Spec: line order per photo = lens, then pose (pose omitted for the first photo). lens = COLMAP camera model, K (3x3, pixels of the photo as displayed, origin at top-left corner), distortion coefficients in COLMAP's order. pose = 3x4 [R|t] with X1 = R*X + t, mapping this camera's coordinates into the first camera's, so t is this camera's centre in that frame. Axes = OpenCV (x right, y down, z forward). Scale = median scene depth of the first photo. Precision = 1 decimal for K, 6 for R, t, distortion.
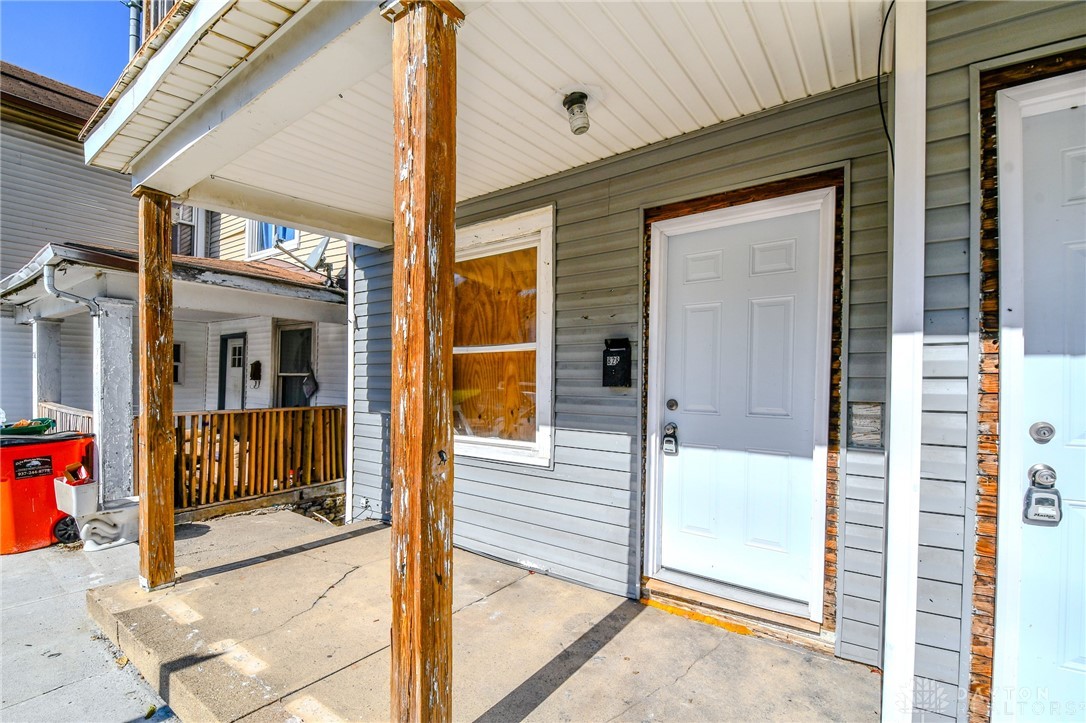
lens RADIAL K [[475.8, 0, 526.6], [0, 475.8, 391.3], [0, 0, 1]] dist [0.012869, -0.020968]
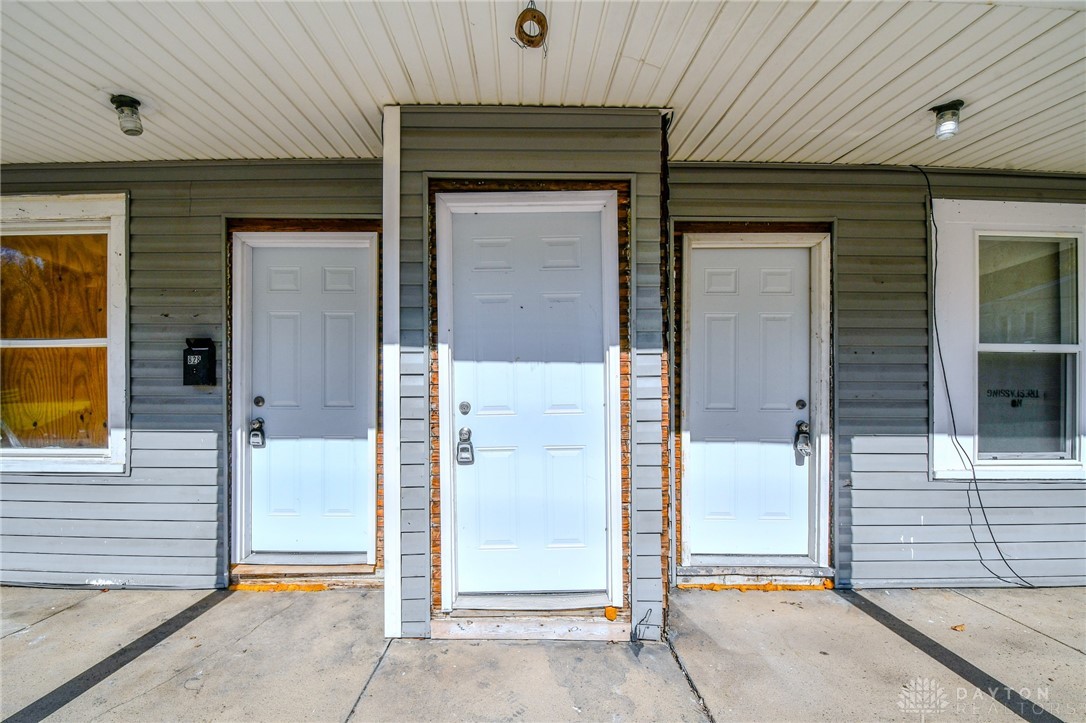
lens RADIAL K [[475.8, 0, 526.6], [0, 475.8, 391.3], [0, 0, 1]] dist [0.012869, -0.020968]
pose [[0.803403, -0.012486, 0.595305, 0.146785], [0.018578, 0.999819, -0.004102, 0.020911], [-0.595146, 0.014355, 0.803489, -0.244985]]
